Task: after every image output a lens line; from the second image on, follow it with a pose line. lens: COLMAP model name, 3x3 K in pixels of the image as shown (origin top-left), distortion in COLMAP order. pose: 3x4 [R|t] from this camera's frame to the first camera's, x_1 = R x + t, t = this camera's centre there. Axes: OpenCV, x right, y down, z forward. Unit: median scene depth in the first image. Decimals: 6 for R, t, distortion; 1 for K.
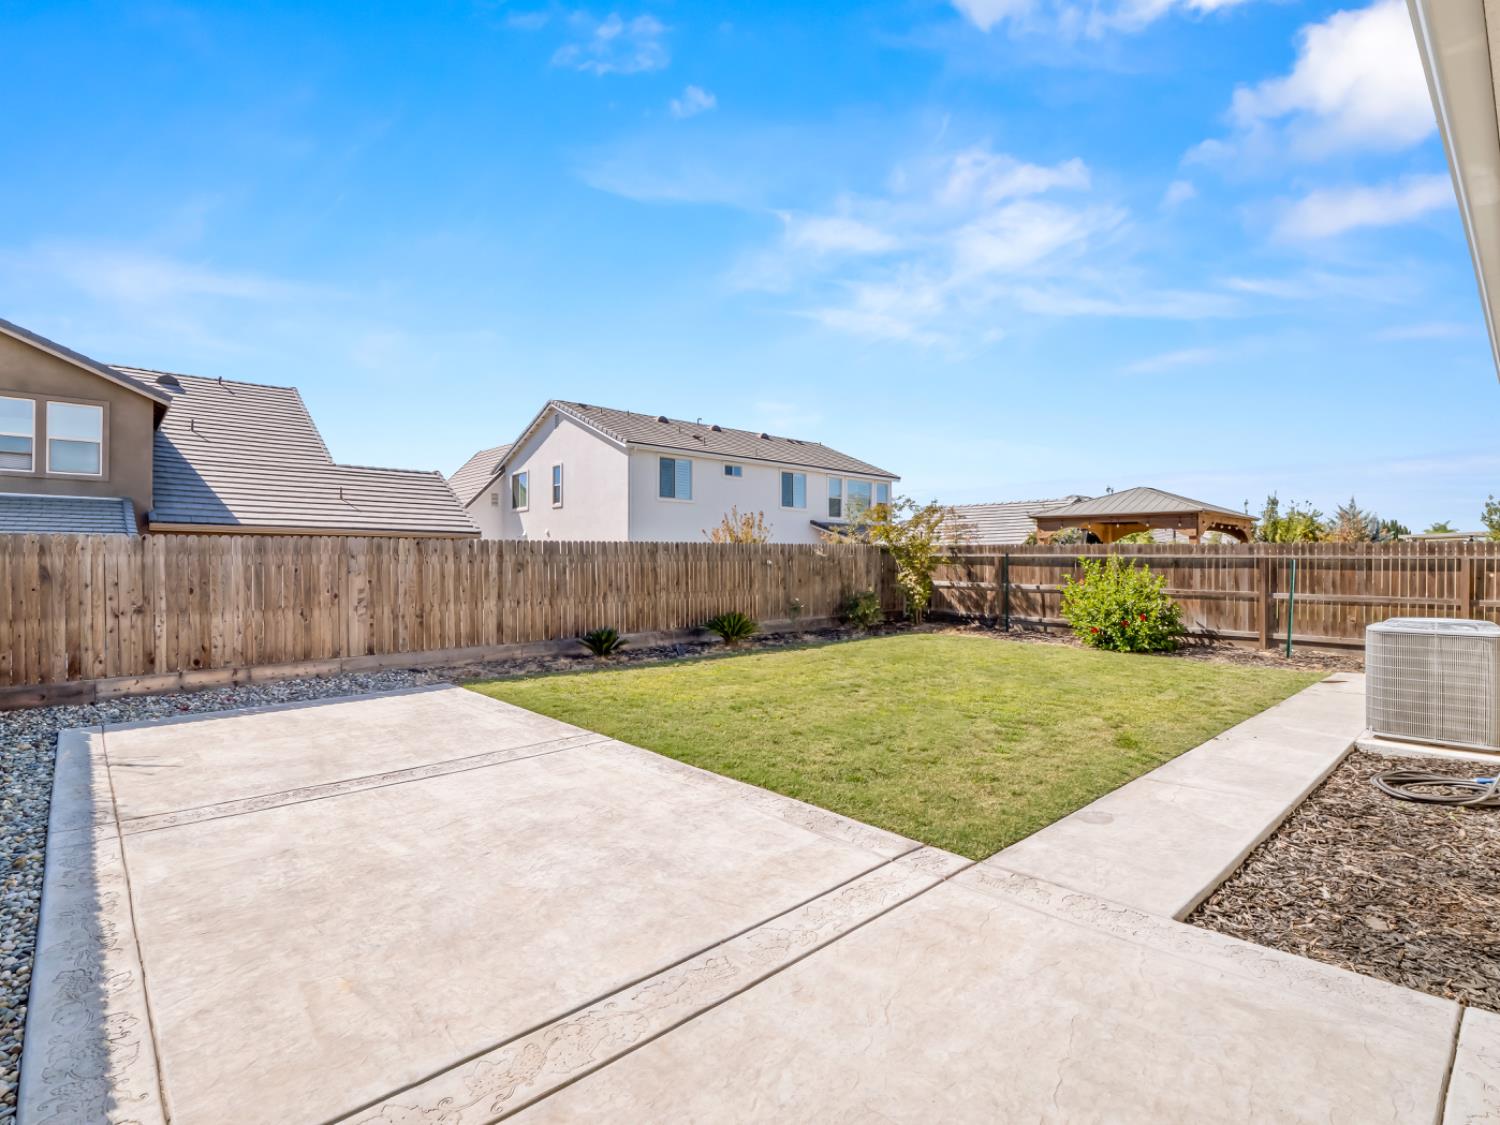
lens RADIAL K [[735.0, 0, 742.9], [0, 735.0, 567.5], [0, 0, 1]] dist [-0.004837, -0.000629]
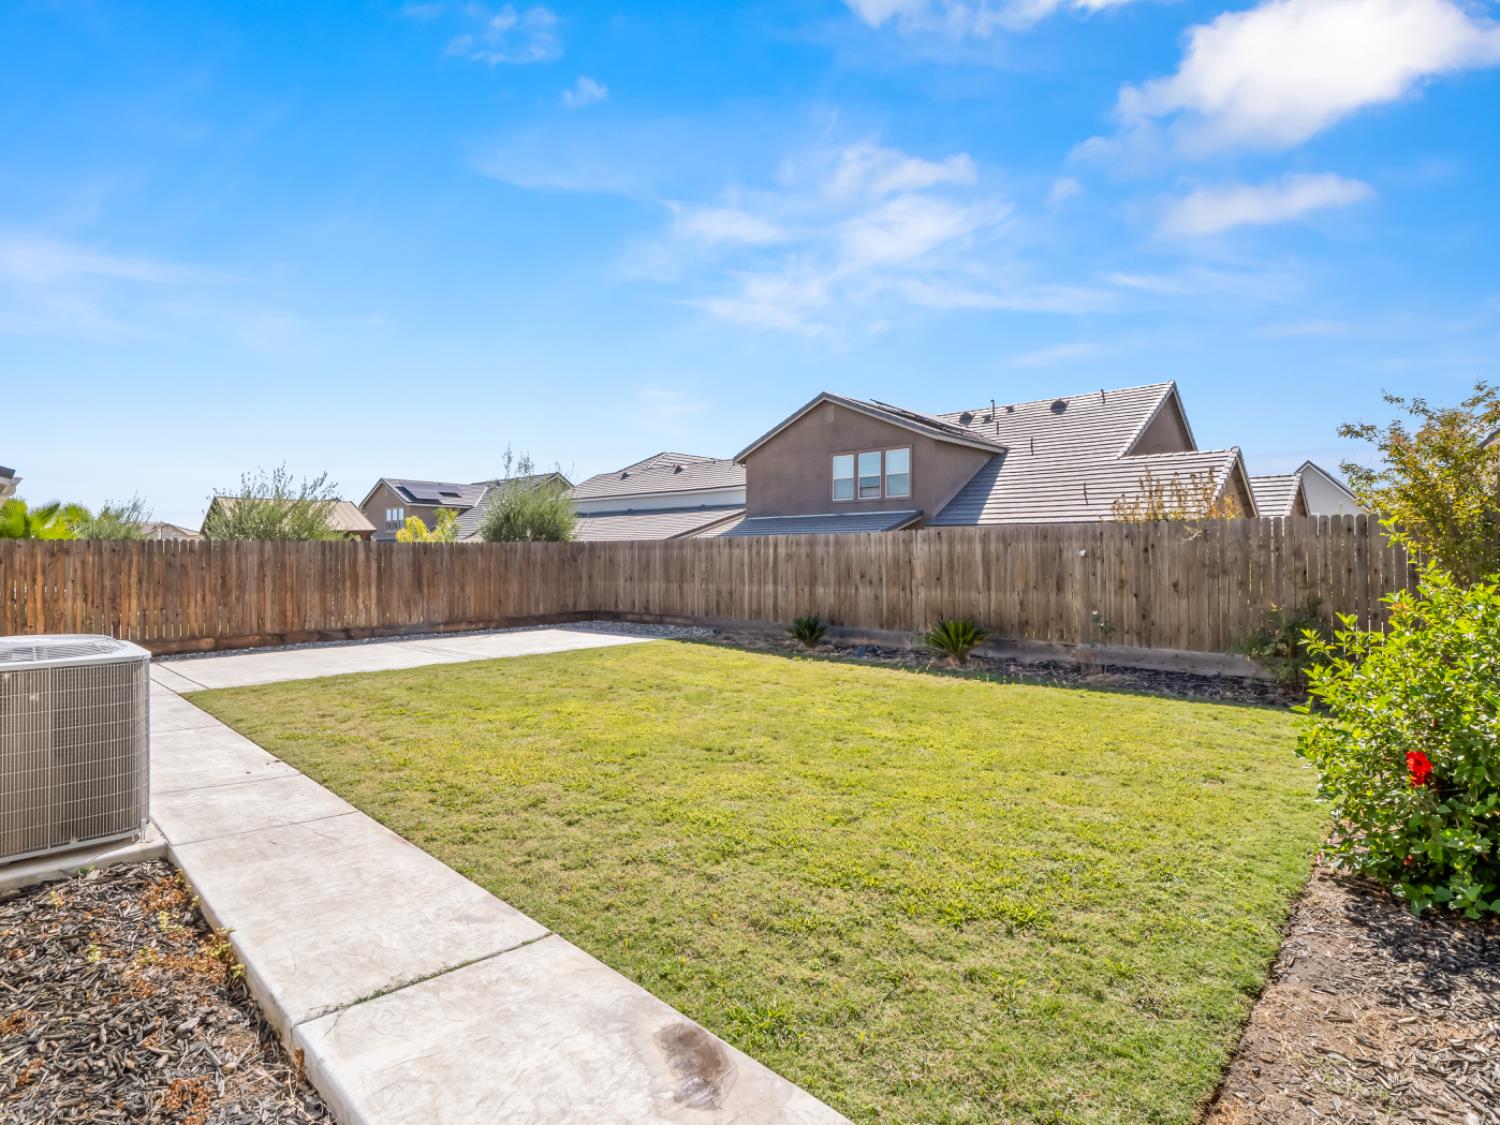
lens RADIAL K [[757.5, 0, 747.1], [0, 757.5, 552.5], [0, 0, 1]] dist [-0.004644, -0.006349]
pose [[0.074013, -0.005595, -0.997242, 1.029607], [-0.007156, 0.999956, -0.006141, -0.000887], [0.997232, 0.007591, 0.073969, 0.974287]]
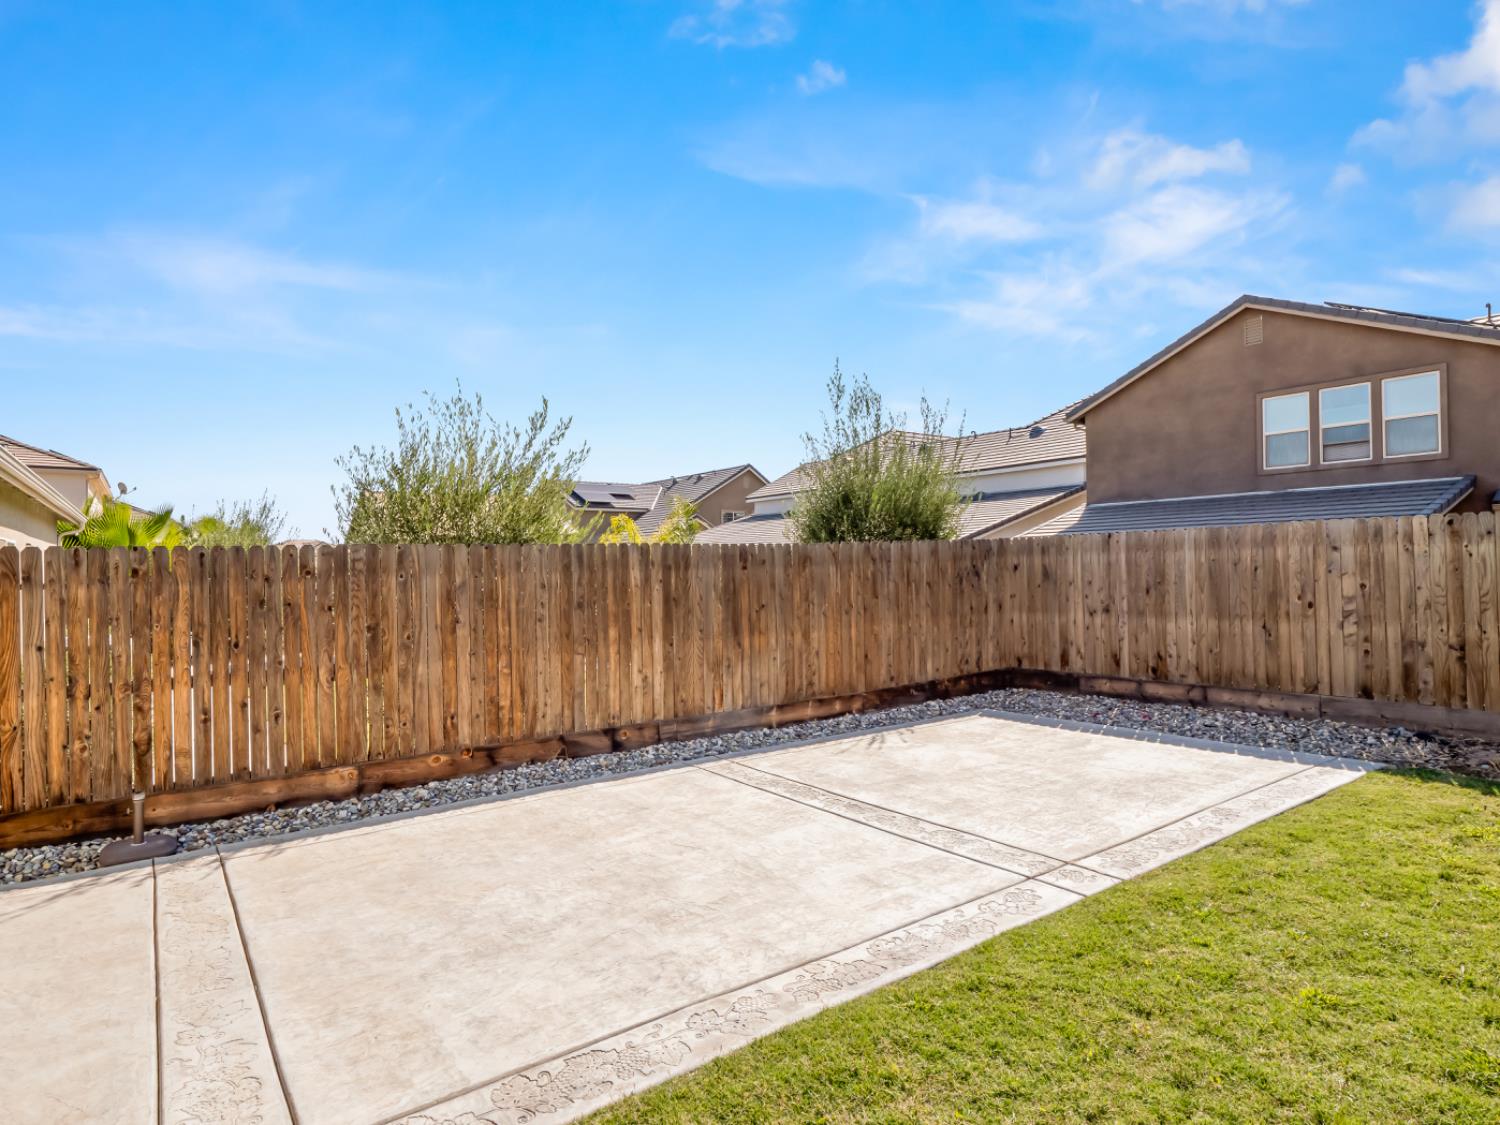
lens RADIAL K [[838.1, 0, 750.4], [0, 838.1, 563.7], [0, 0, 1]] dist [0.004040, -0.001875]
pose [[-0.114093, -0.003052, -0.993465, 0.297929], [0.010924, 0.999931, -0.004327, -0.002828], [0.993410, -0.011347, -0.114052, 0.547446]]
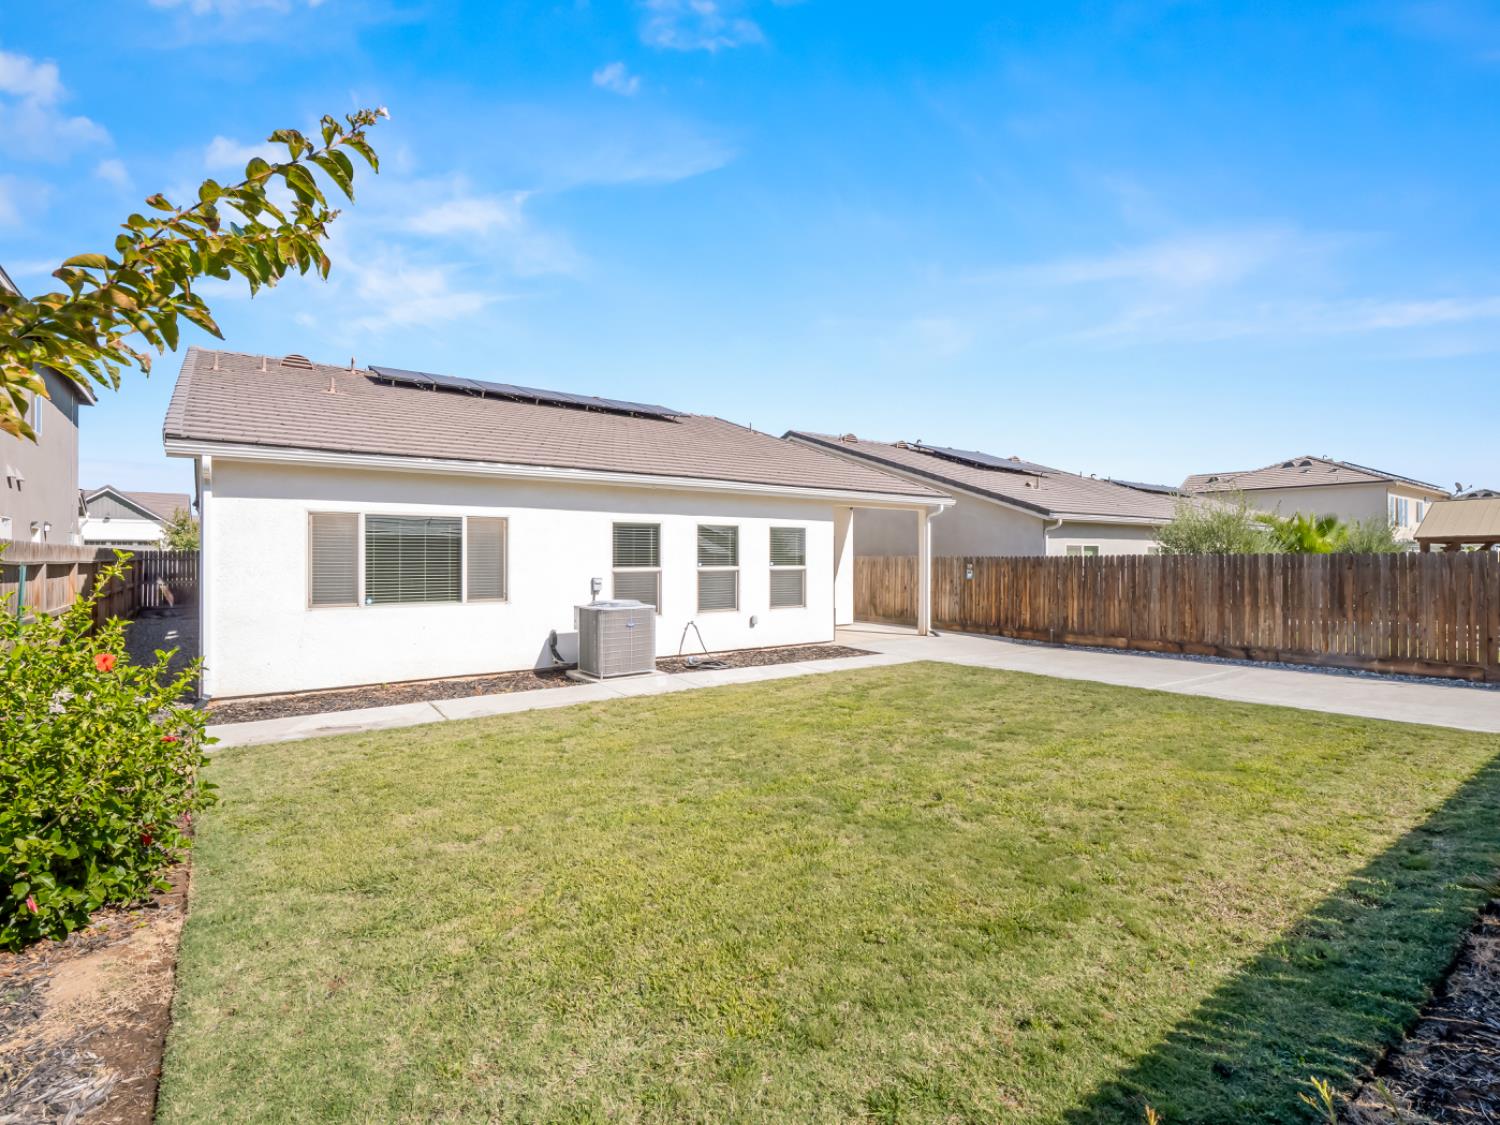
lens RADIAL K [[732.3, 0, 746.5], [0, 732.3, 566.0], [0, 0, 1]] dist [-0.009839, -0.006793]
pose [[-0.993956, -0.002188, 0.109761, 0.301732], [-0.000868, 0.999927, 0.012069, -0.018620], [-0.109779, 0.011901, -0.993885, 1.684451]]
